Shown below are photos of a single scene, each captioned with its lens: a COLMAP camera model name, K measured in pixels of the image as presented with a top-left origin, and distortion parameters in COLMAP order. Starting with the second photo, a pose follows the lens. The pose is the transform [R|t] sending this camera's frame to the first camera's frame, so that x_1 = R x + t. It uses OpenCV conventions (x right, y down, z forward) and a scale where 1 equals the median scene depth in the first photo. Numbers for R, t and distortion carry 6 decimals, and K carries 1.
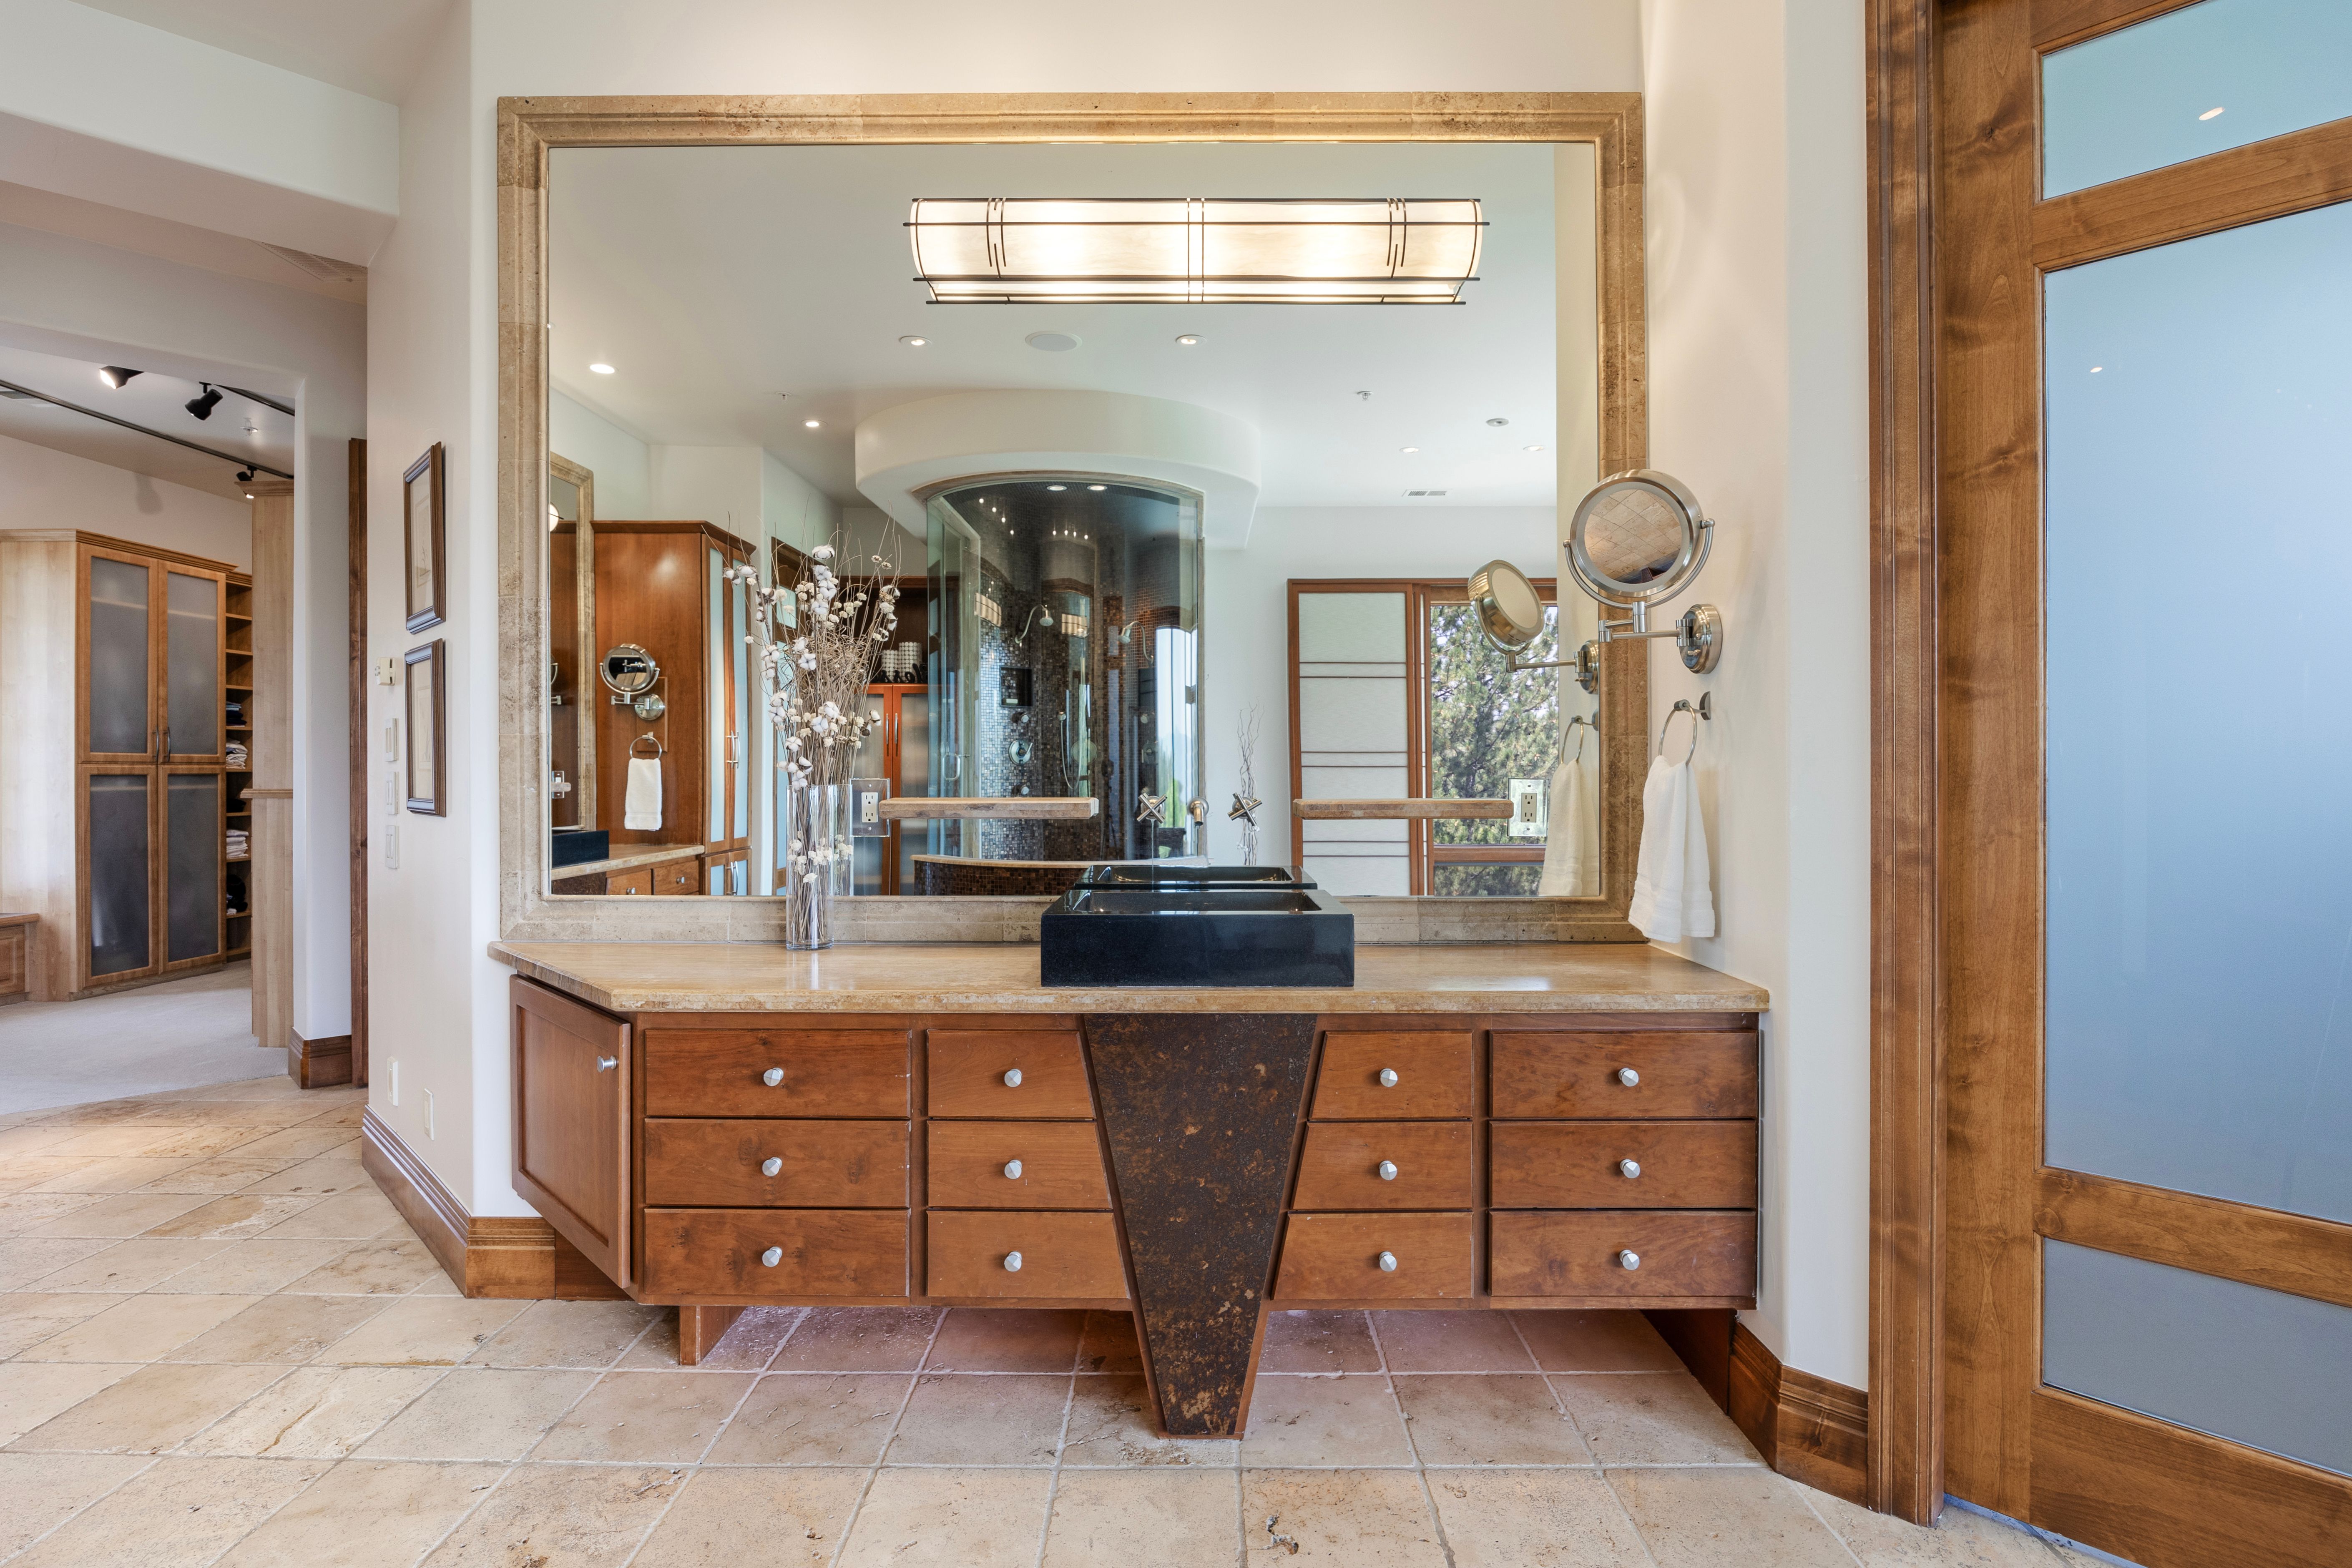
lens RADIAL K [[1154.7, 0, 1184.2], [0, 1154.7, 765.9], [0, 0, 1]] dist [-0.019142, -0.000346]
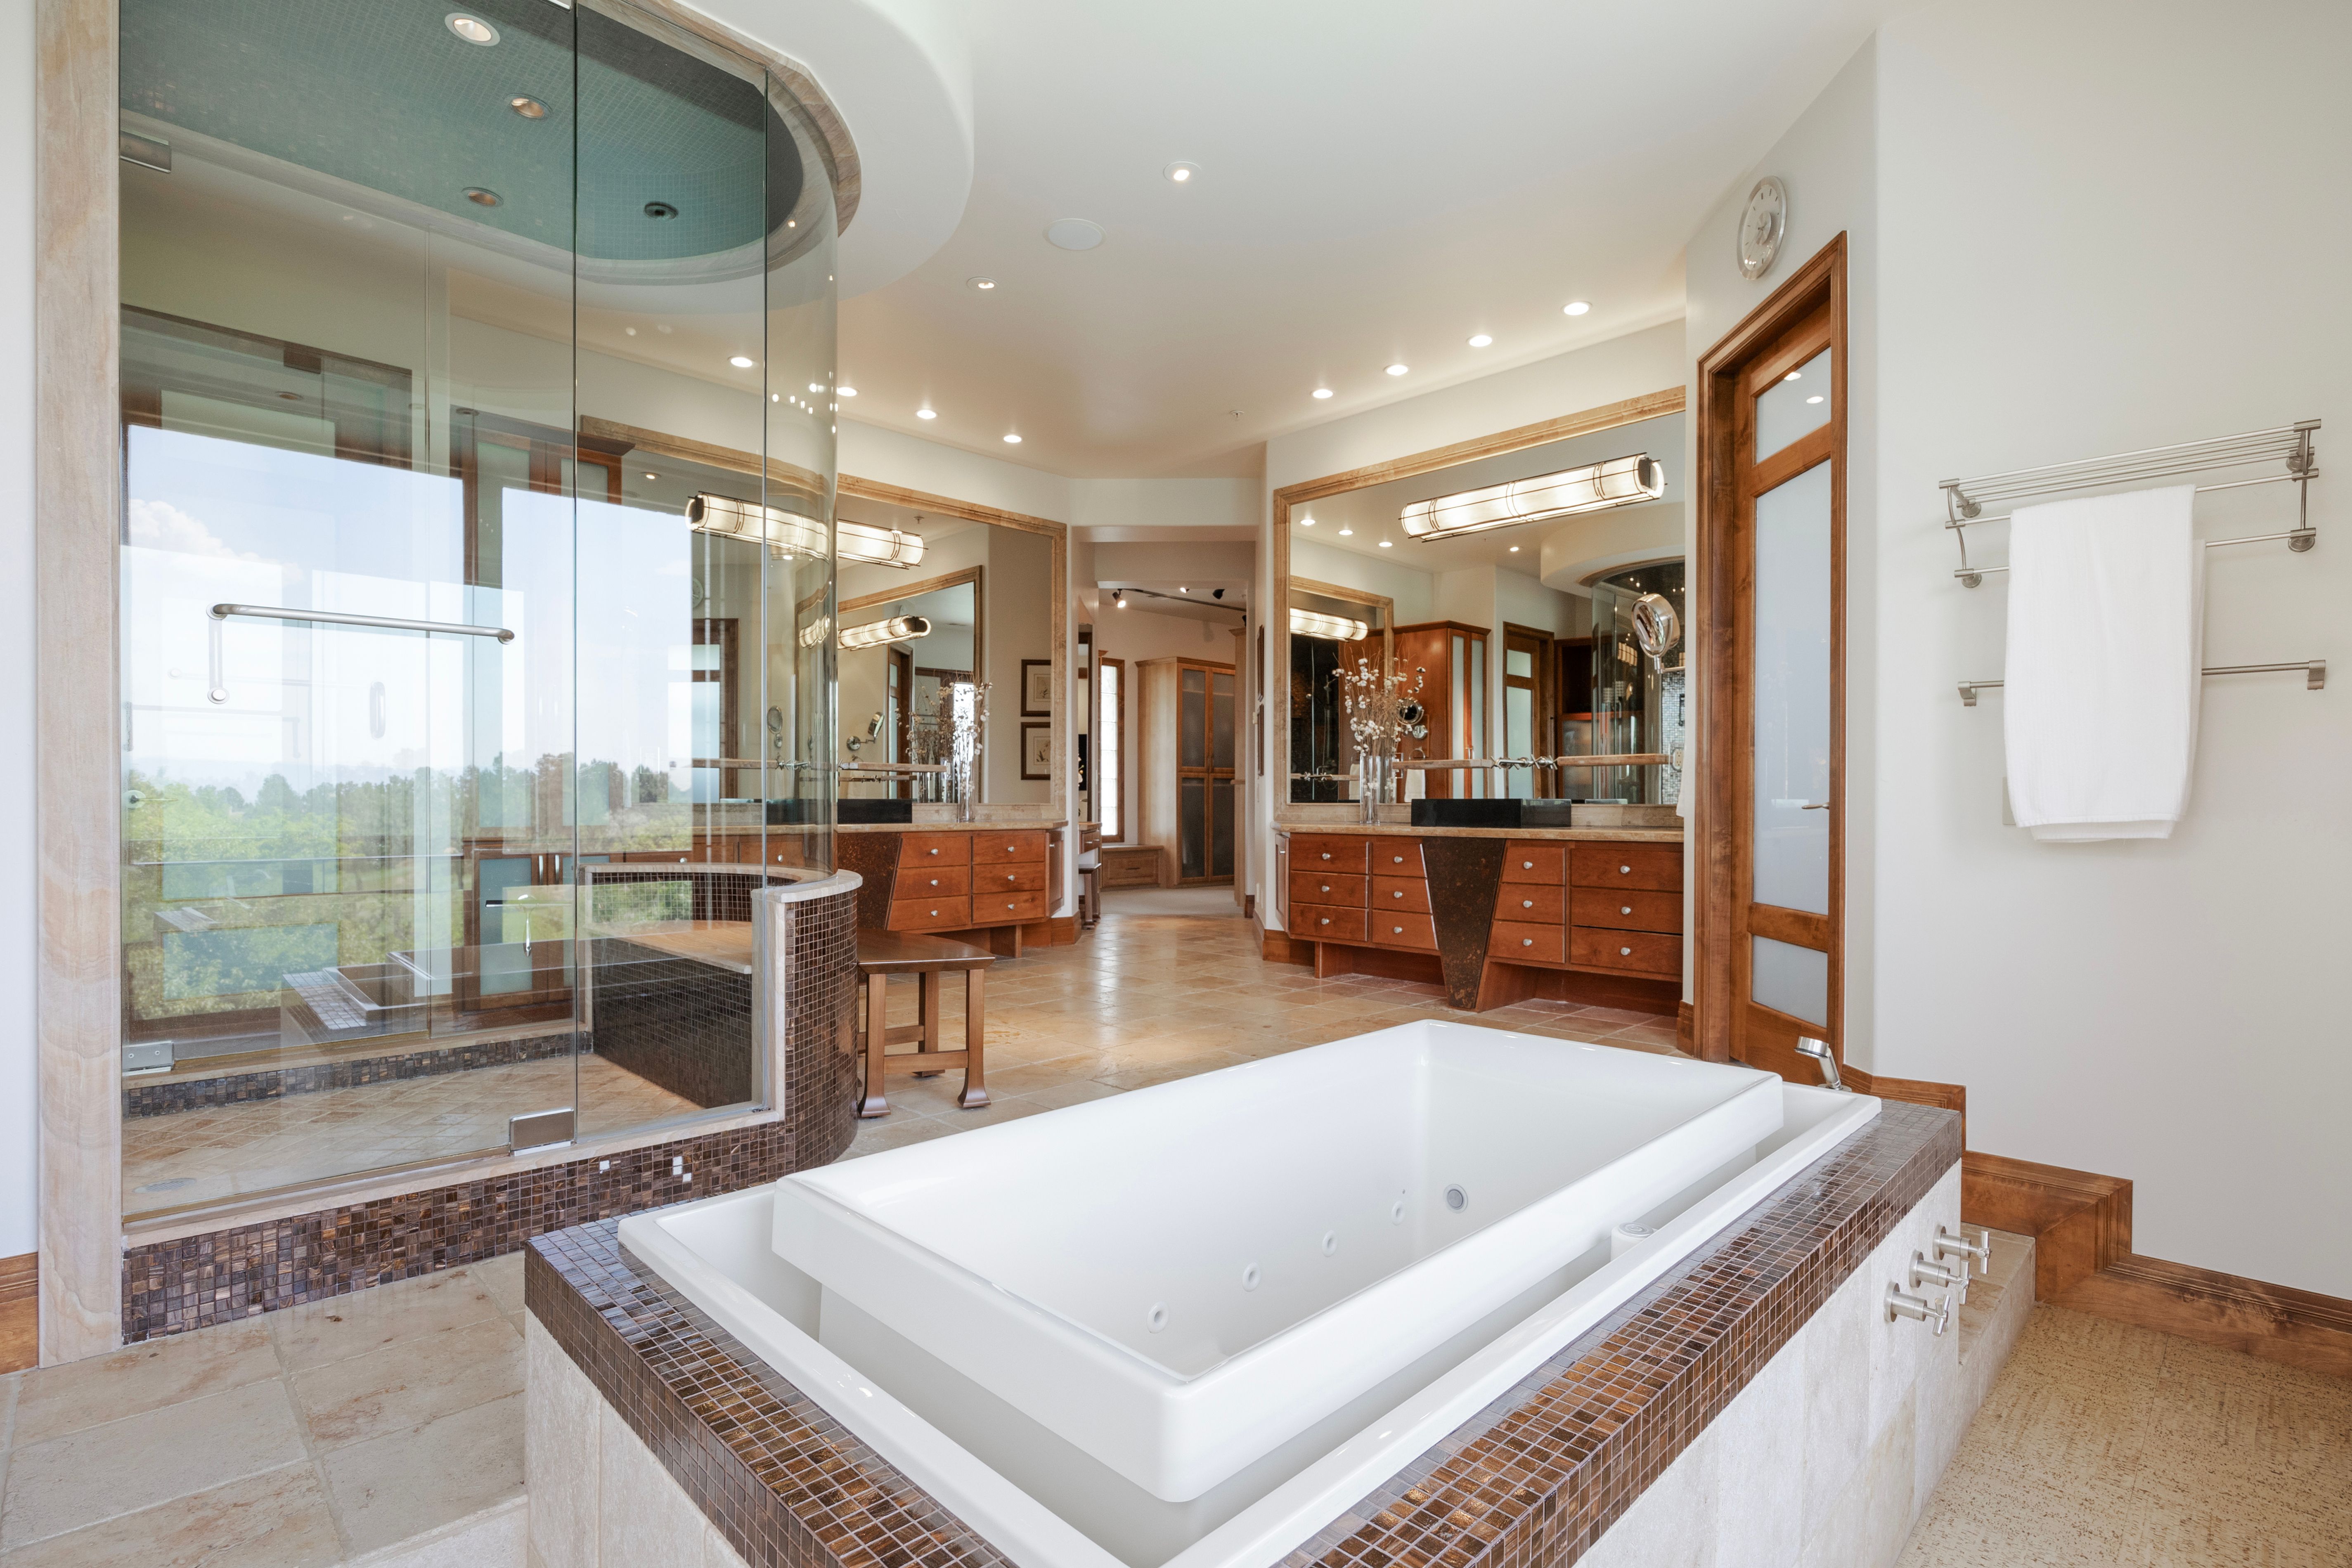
lens RADIAL K [[1096.1, 0, 1185.0], [0, 1096.1, 799.6], [0, 0, 1]] dist [0.001220, 0.000017]
pose [[0.701717, 0.005068, -0.712438, 0.992597], [-0.006015, 0.999981, 0.001190, 0.103454], [0.712431, 0.003450, 0.701734, -0.846822]]
